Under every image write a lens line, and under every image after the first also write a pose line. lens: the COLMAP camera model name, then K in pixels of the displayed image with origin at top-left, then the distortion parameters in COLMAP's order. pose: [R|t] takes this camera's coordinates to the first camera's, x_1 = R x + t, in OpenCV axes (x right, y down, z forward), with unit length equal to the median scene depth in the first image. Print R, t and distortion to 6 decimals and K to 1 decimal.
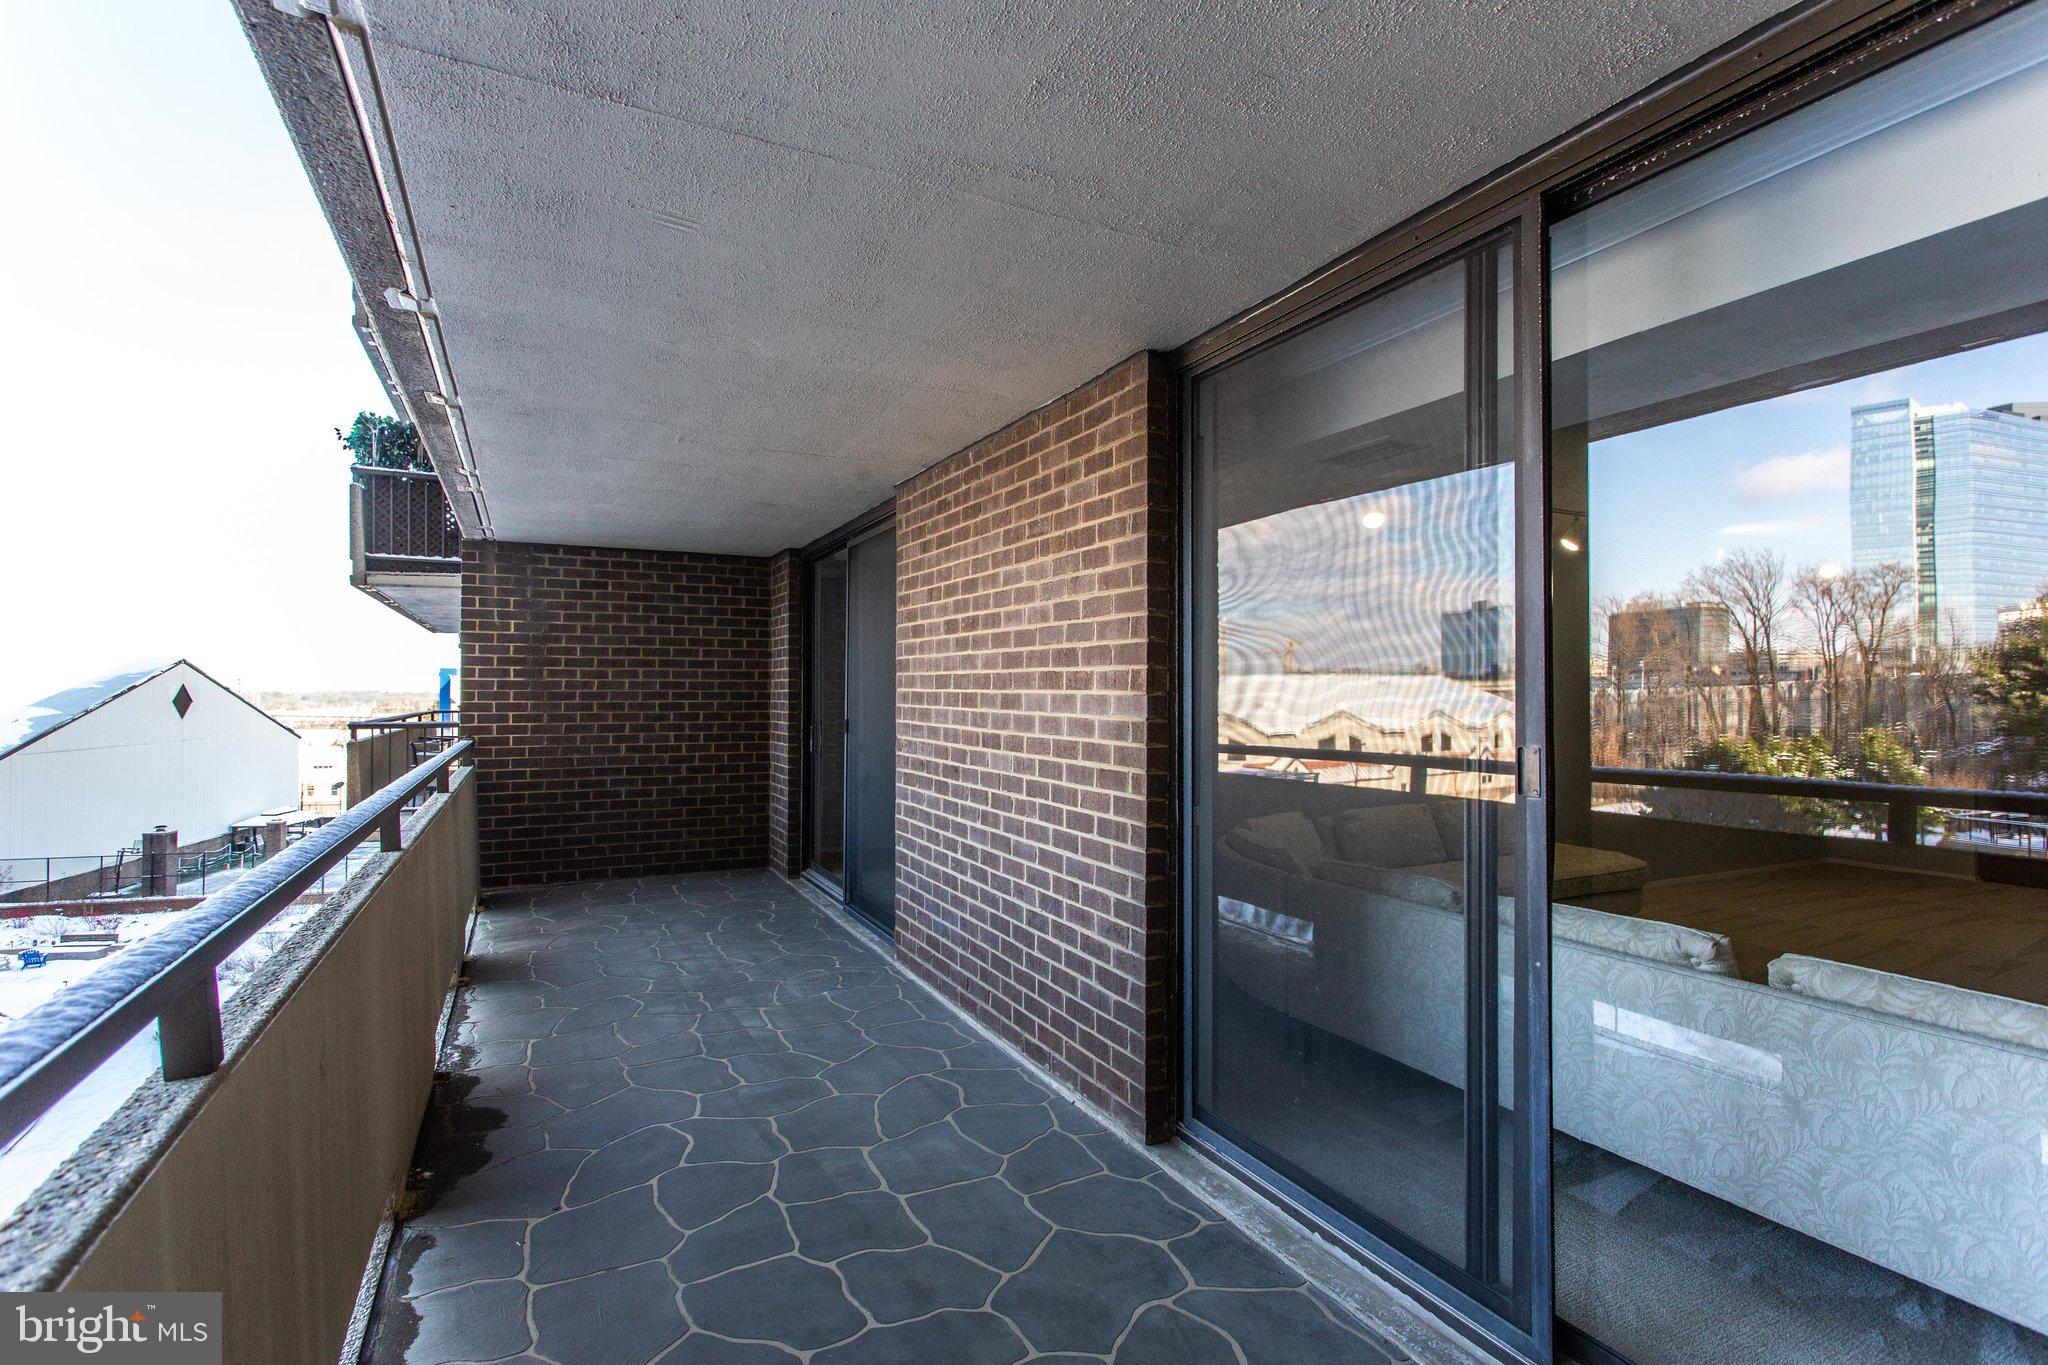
lens RADIAL K [[1008.6, 0, 1036.7], [0, 1008.6, 678.1], [0, 0, 1]] dist [0.018633, 0.000609]
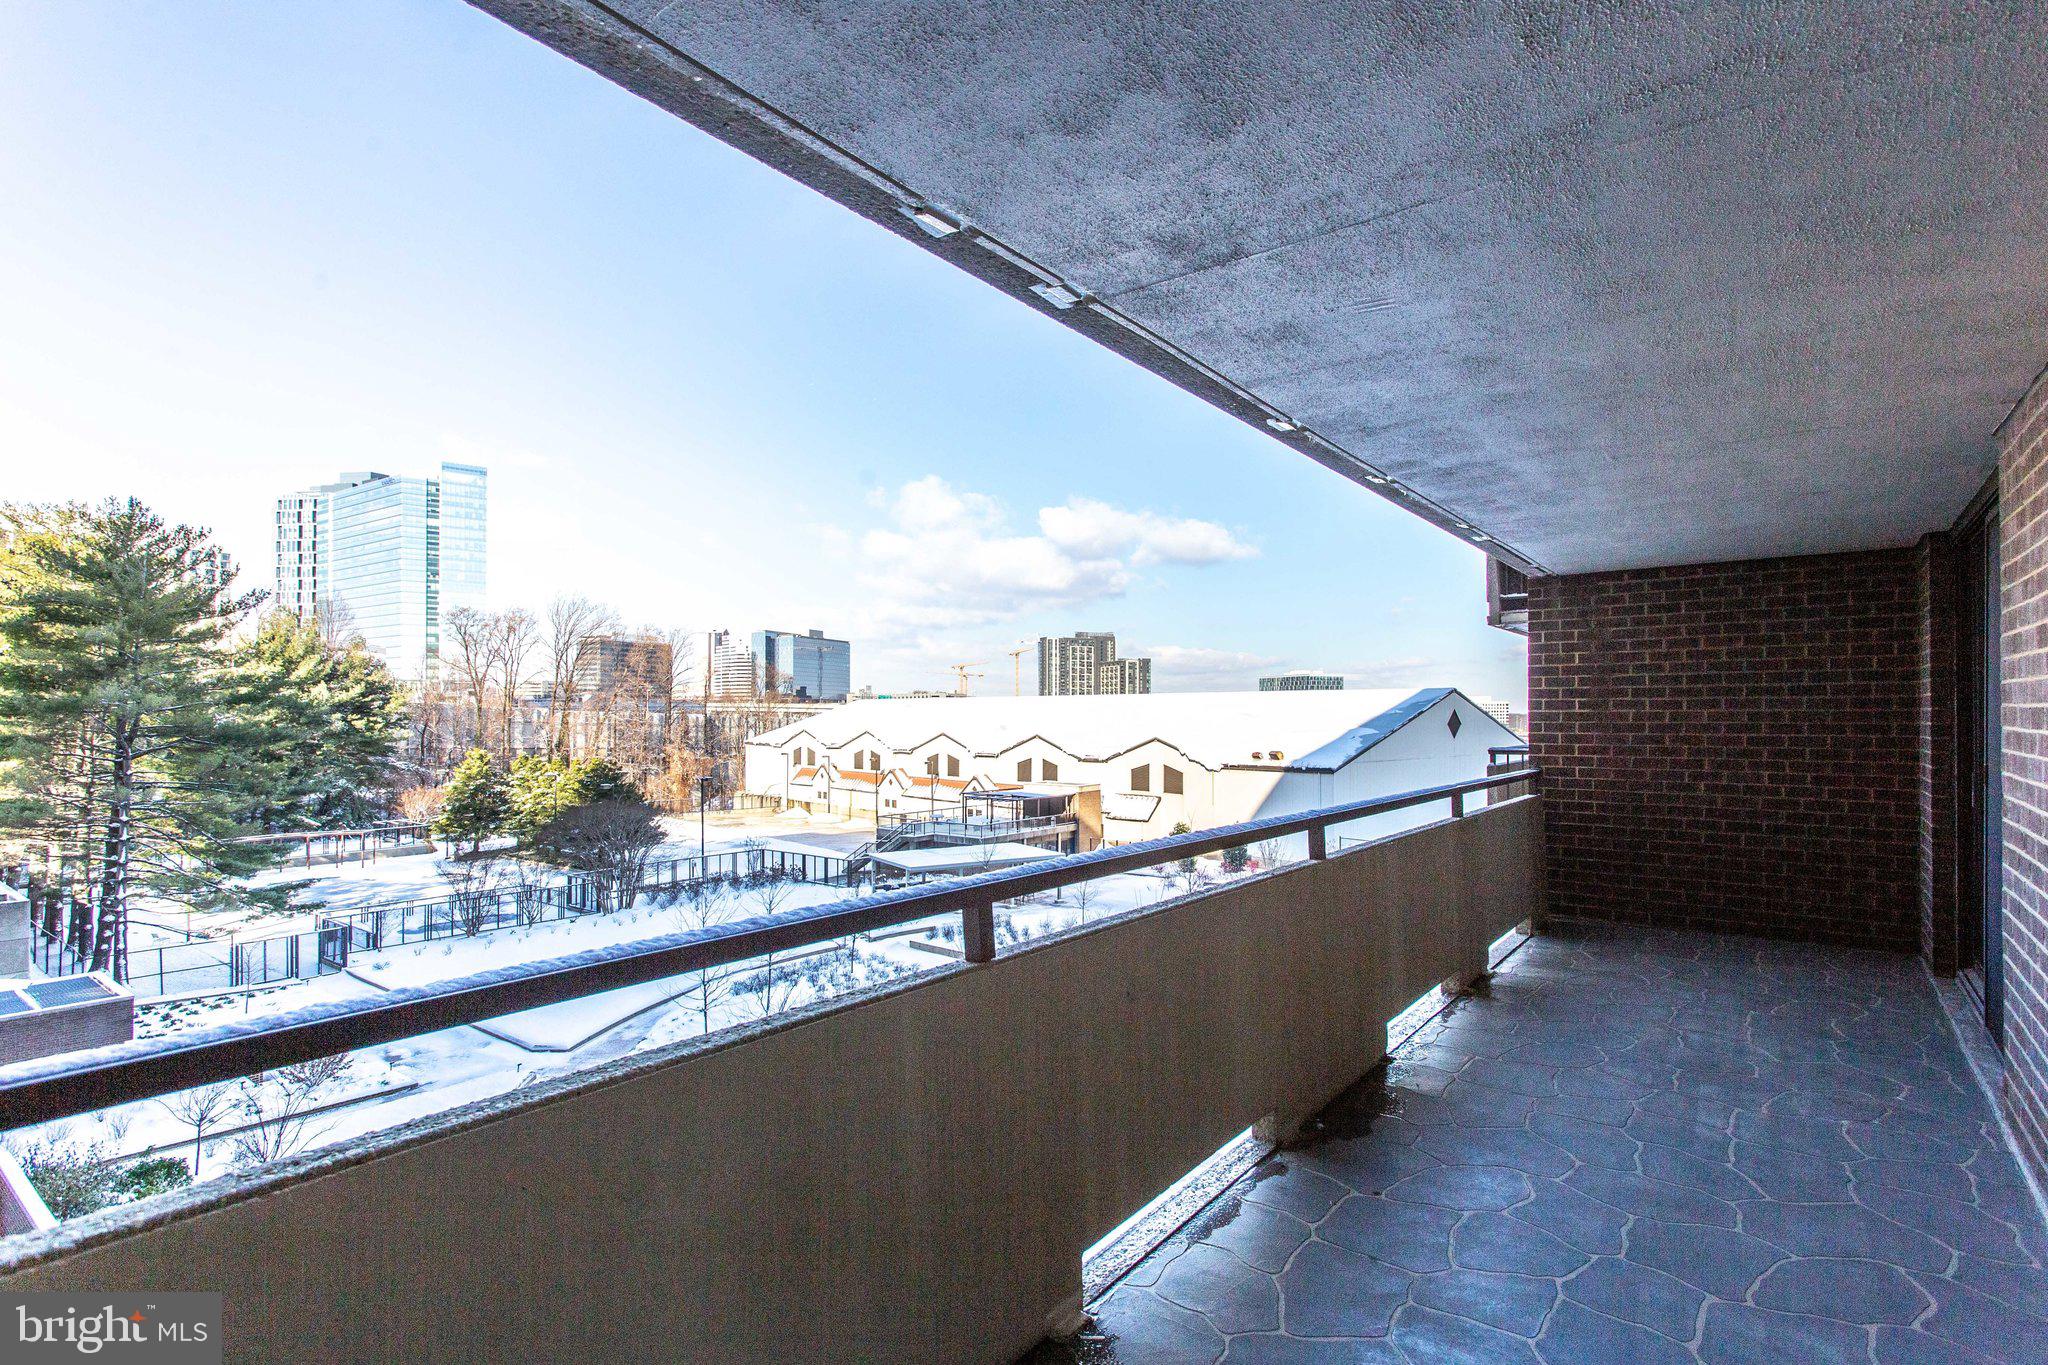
lens RADIAL K [[1008.6, 0, 1013.1], [0, 1008.6, 719.9], [0, 0, 1]] dist [0.018633, 0.000609]
pose [[0.434452, 0.001748, -0.900693, 0.142251], [0.015339, 0.999839, 0.009339, -0.007889], [0.900564, -0.017873, 0.434355, 0.061687]]
